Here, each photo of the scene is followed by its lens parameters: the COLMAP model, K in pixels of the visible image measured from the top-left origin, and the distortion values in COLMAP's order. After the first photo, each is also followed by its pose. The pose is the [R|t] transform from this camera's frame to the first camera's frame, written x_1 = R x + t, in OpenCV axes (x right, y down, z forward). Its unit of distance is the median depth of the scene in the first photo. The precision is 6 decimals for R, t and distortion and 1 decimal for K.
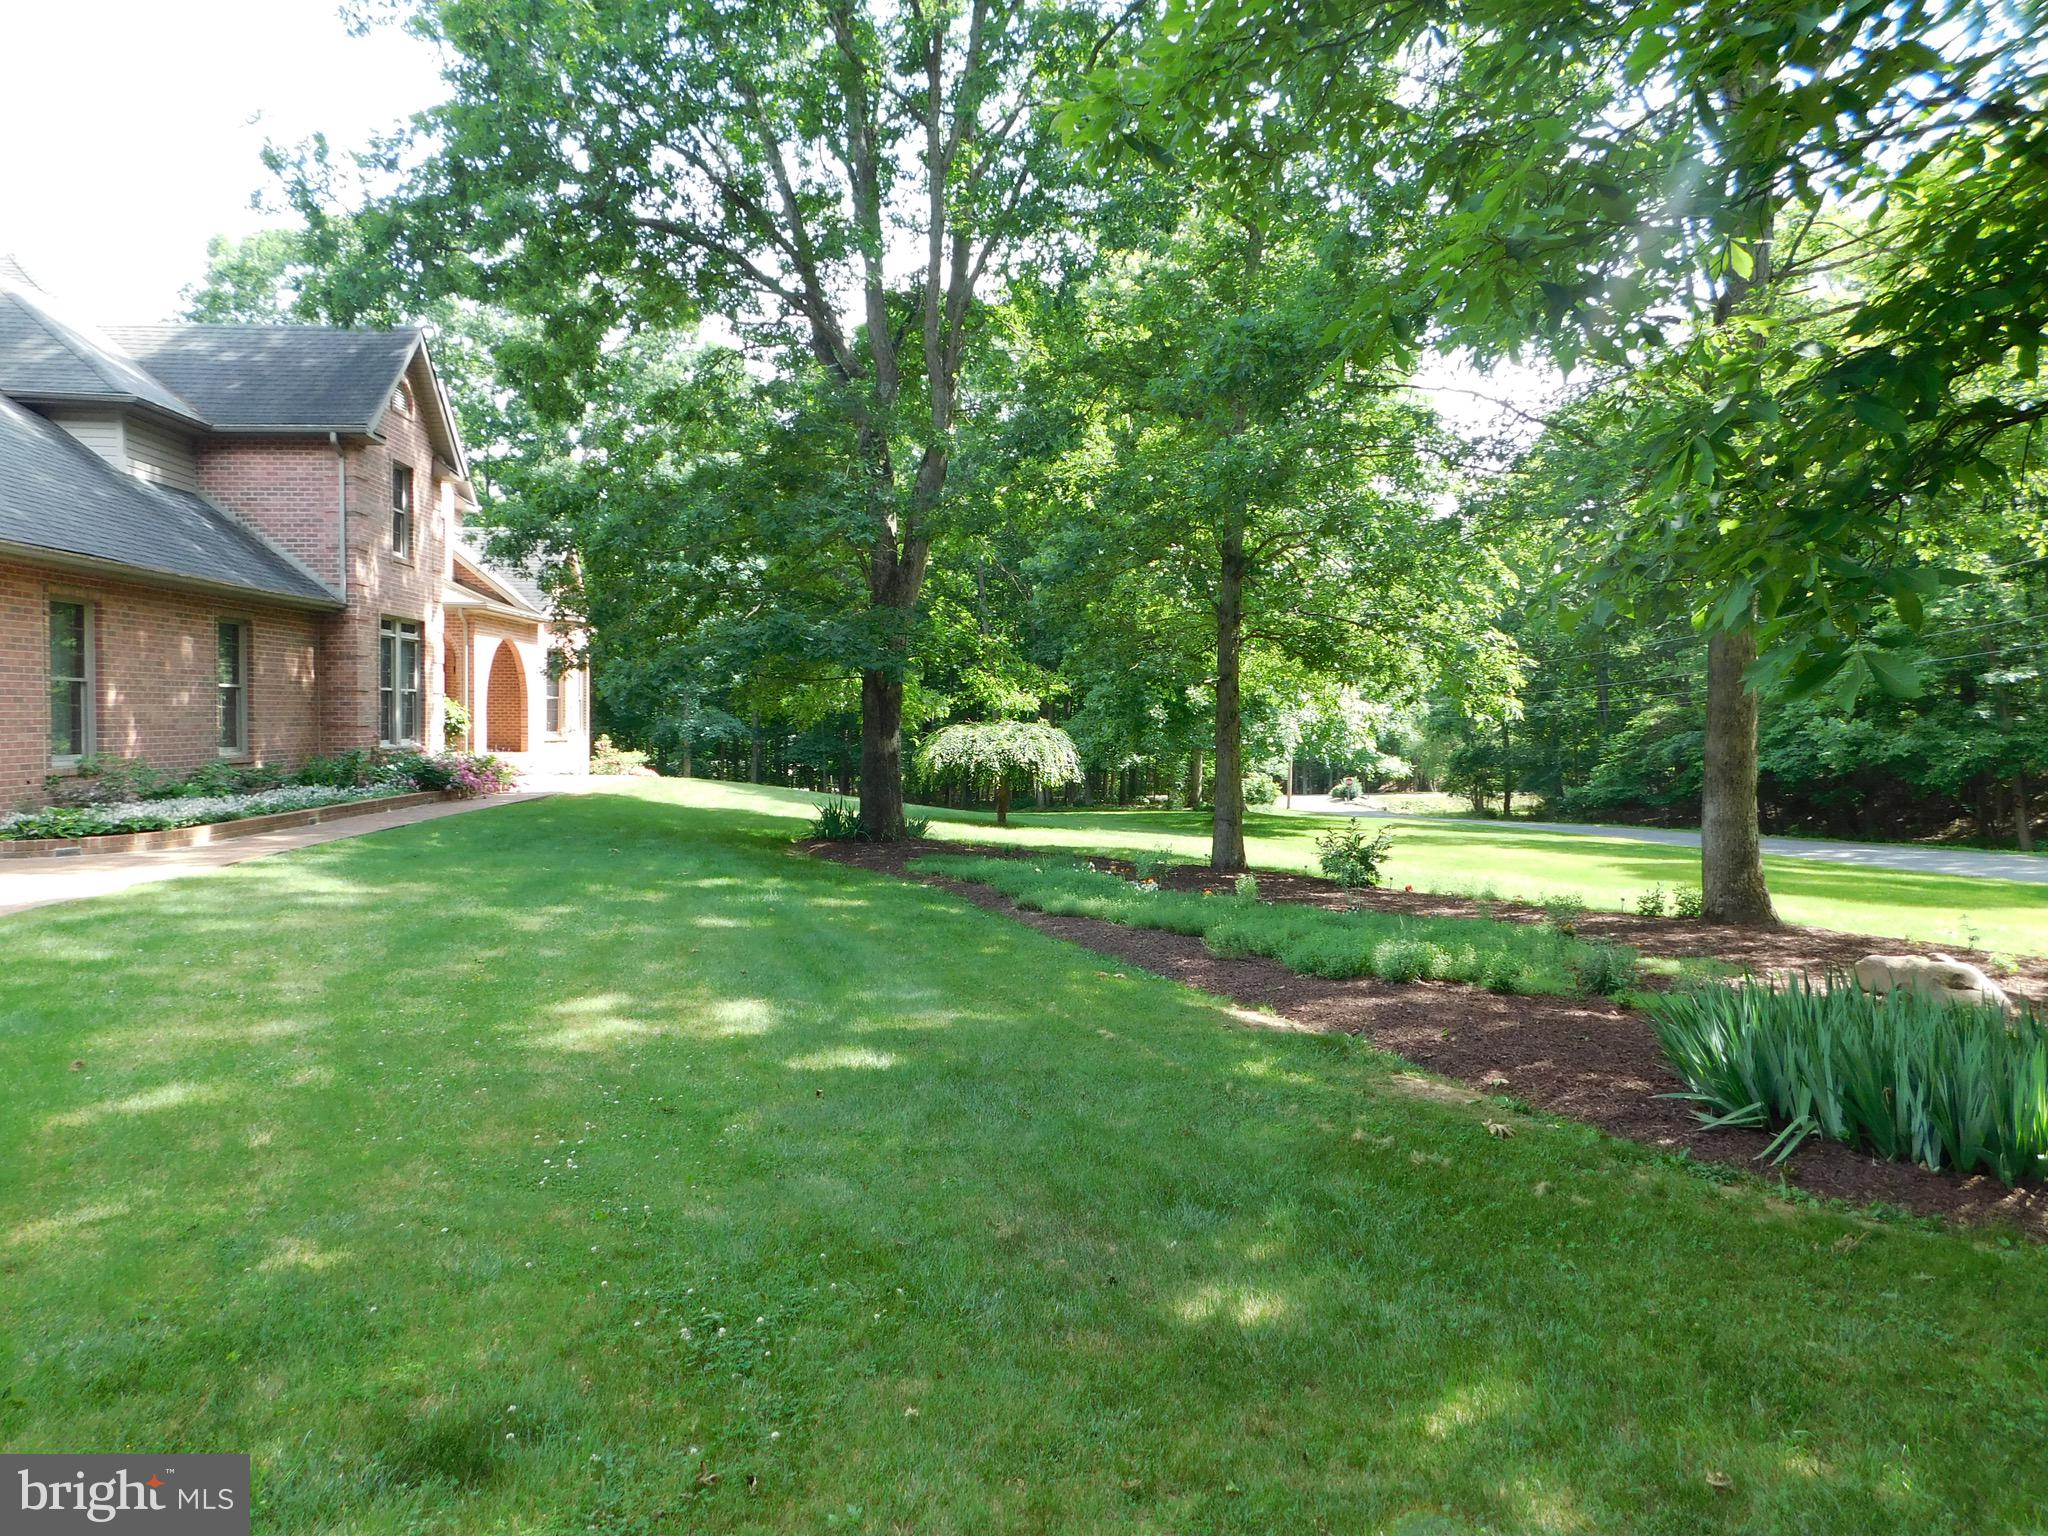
lens RADIAL K [[1359.6, 0, 1020.7], [0, 1359.6, 772.0], [0, 0, 1]] dist [-0.051376, 0.037031]
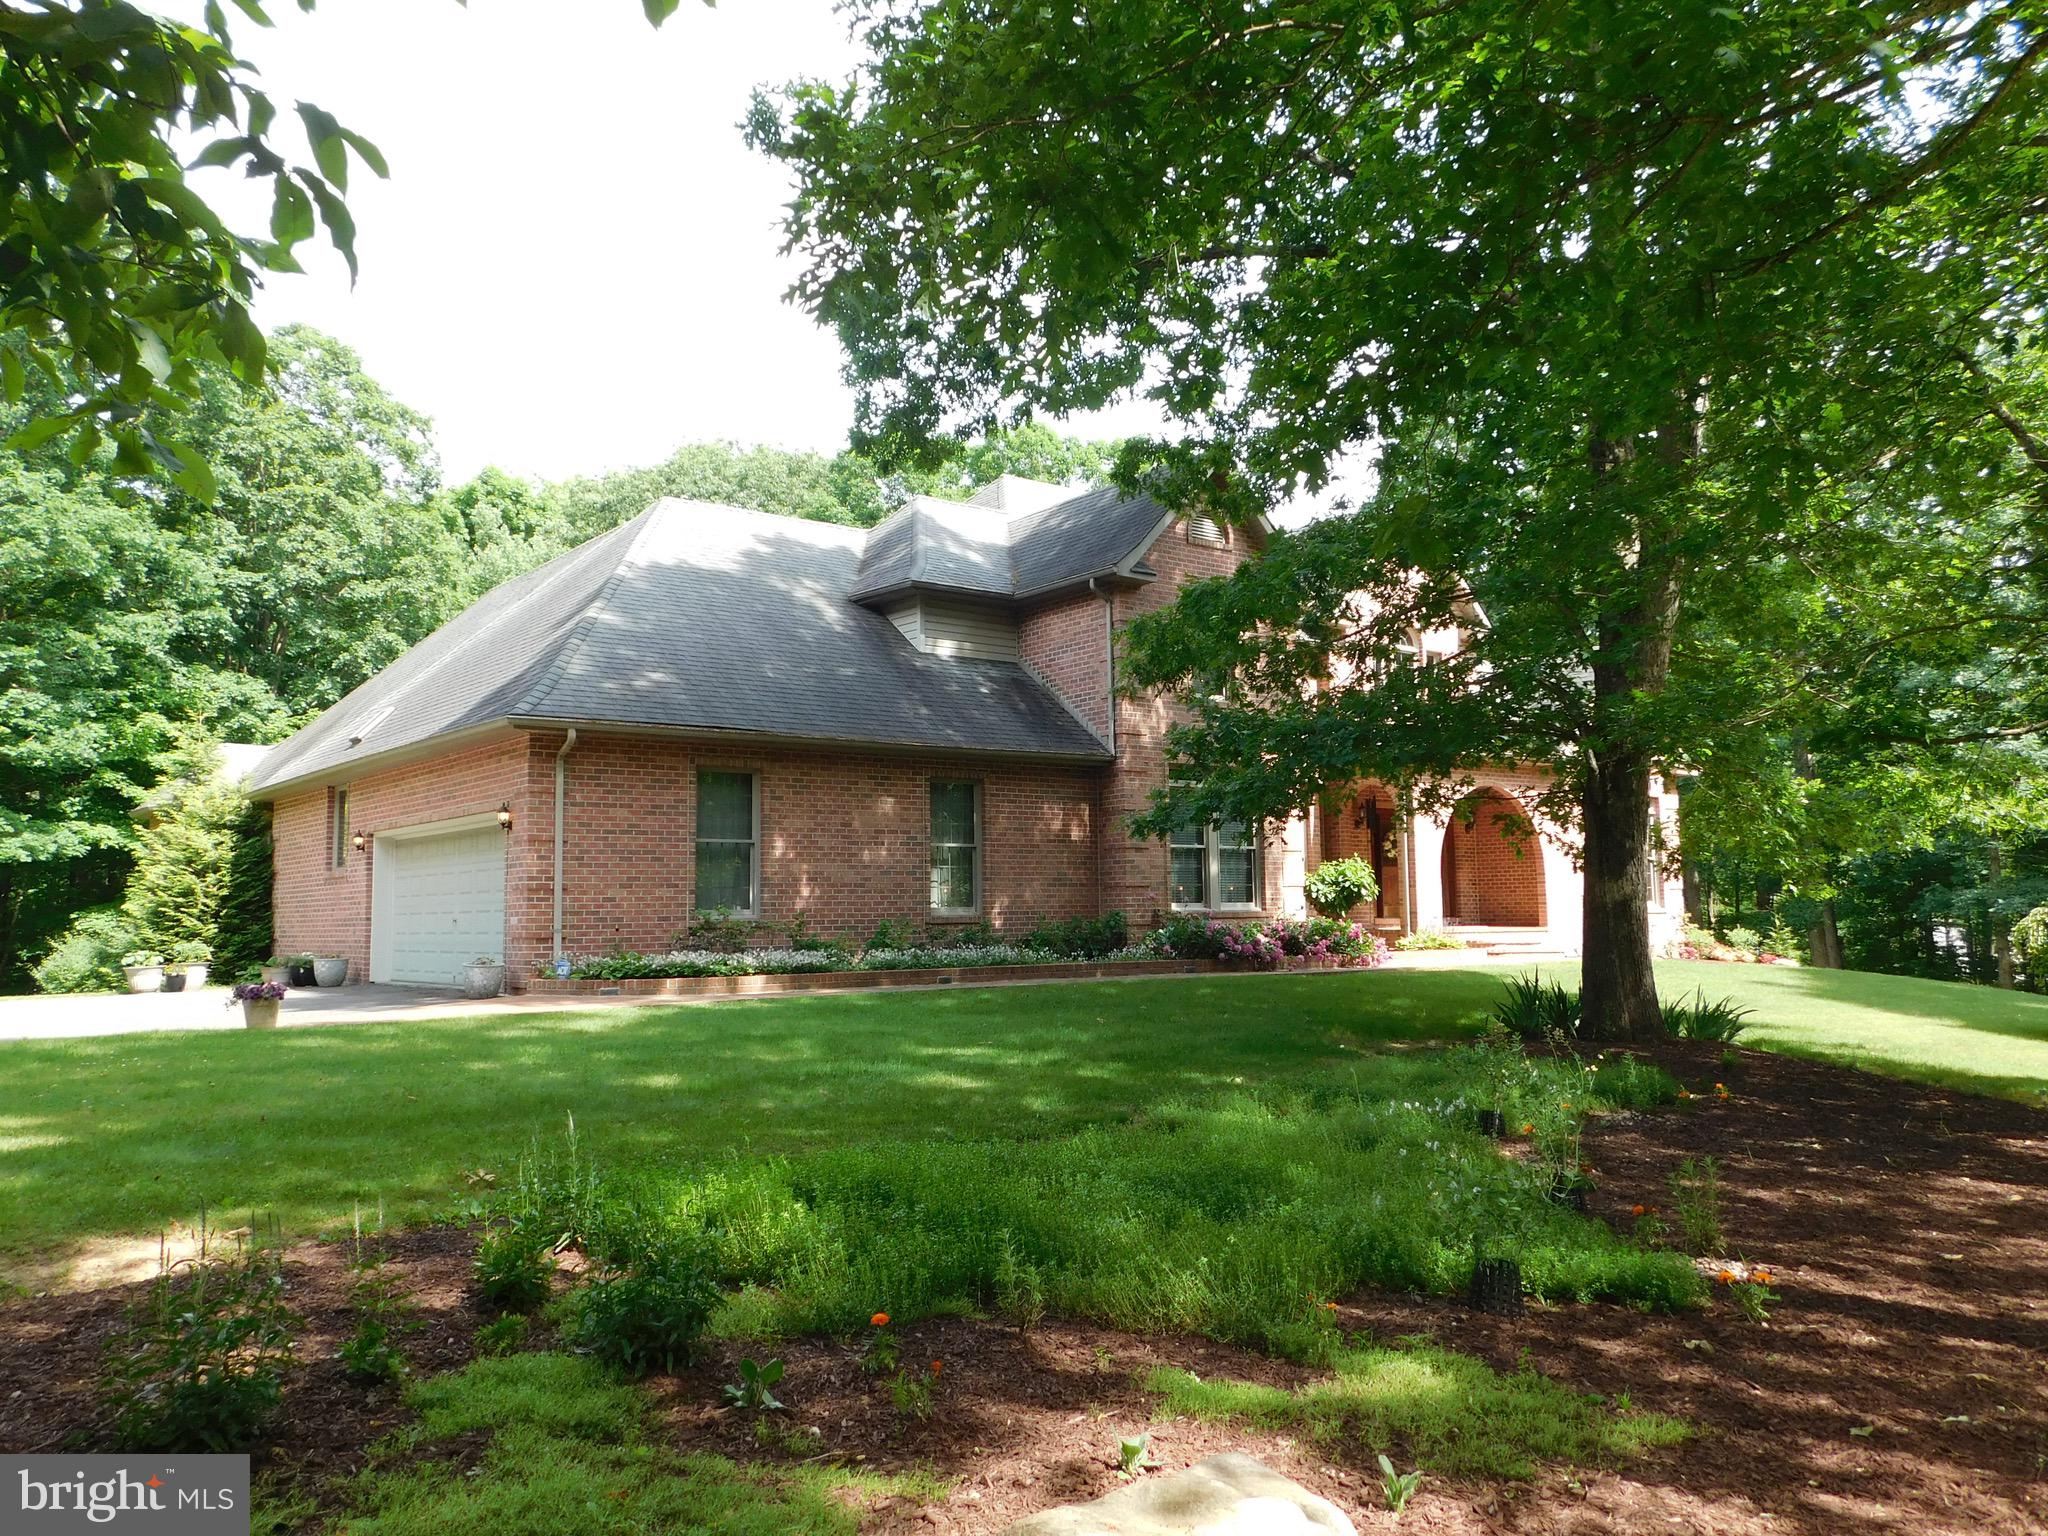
lens RADIAL K [[1584.6, 0, 1026.1], [0, 1584.6, 760.0], [0, 0, 1]] dist [0.085283, 0.003827]
pose [[0.564118, -0.092988, -0.820442, 0.379520], [-0.018303, 0.991986, -0.125016, 0.018085], [0.825492, 0.085540, 0.557895, 0.339156]]
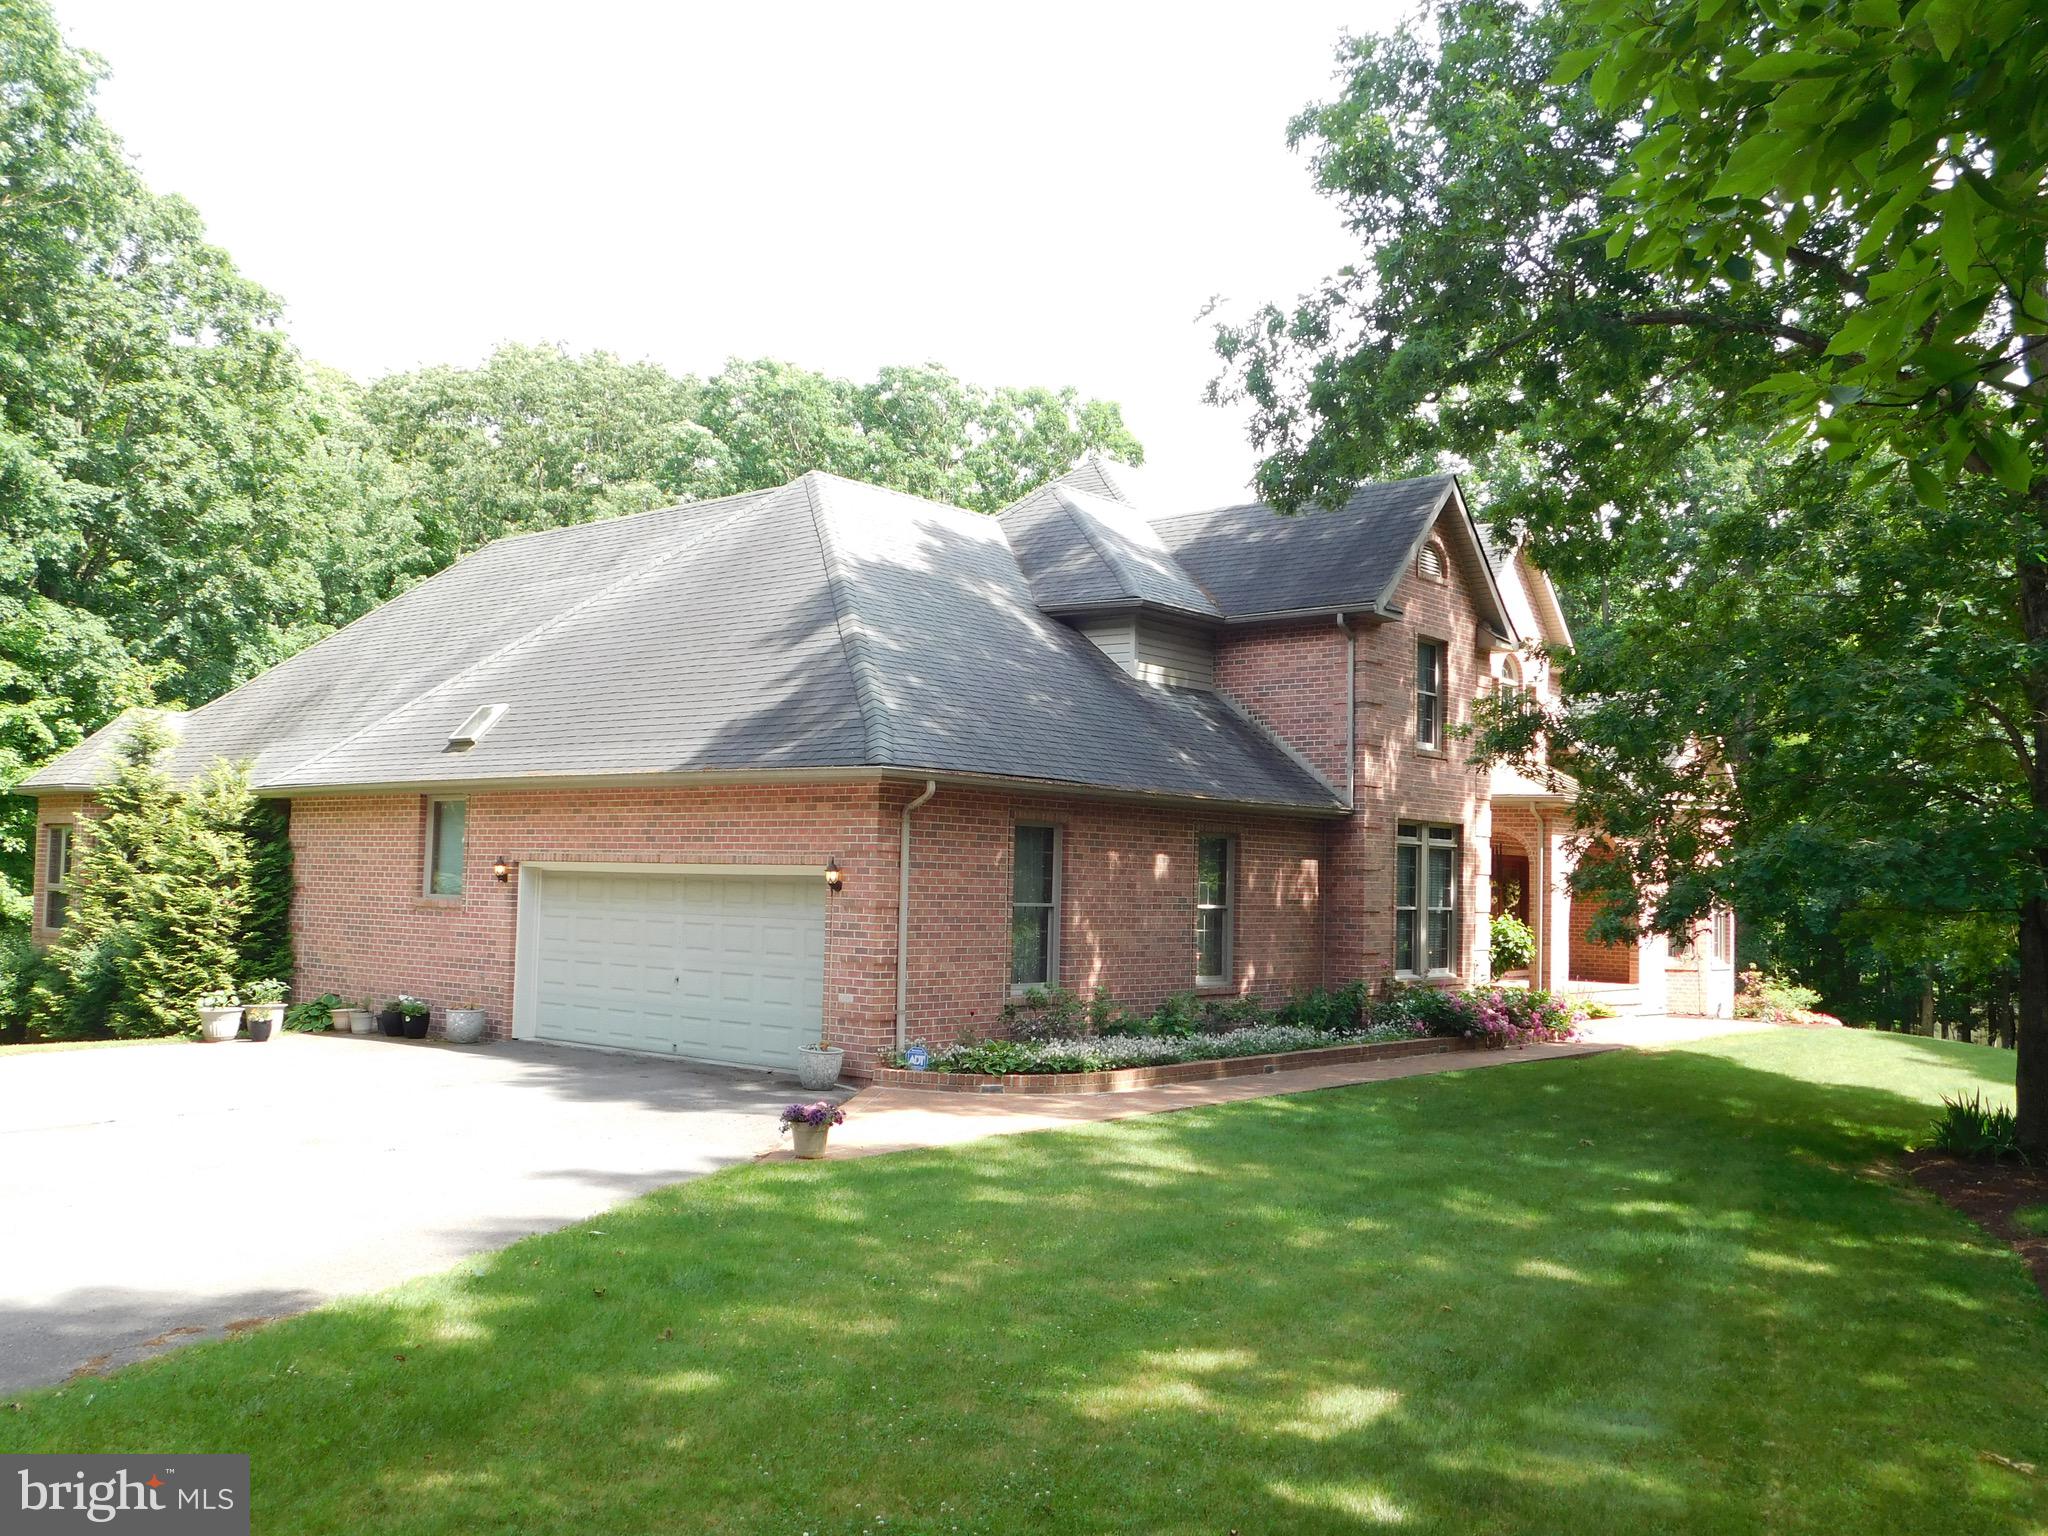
lens RADIAL K [[1810.7, 0, 1013.6], [0, 1810.7, 771.5], [0, 0, 1]] dist [-0.002387, -0.002239]
pose [[0.722881, -0.030803, -0.690286, 0.138815], [-0.049687, 0.994102, -0.096394, -0.028057], [0.689184, 0.103979, 0.717087, 0.026119]]
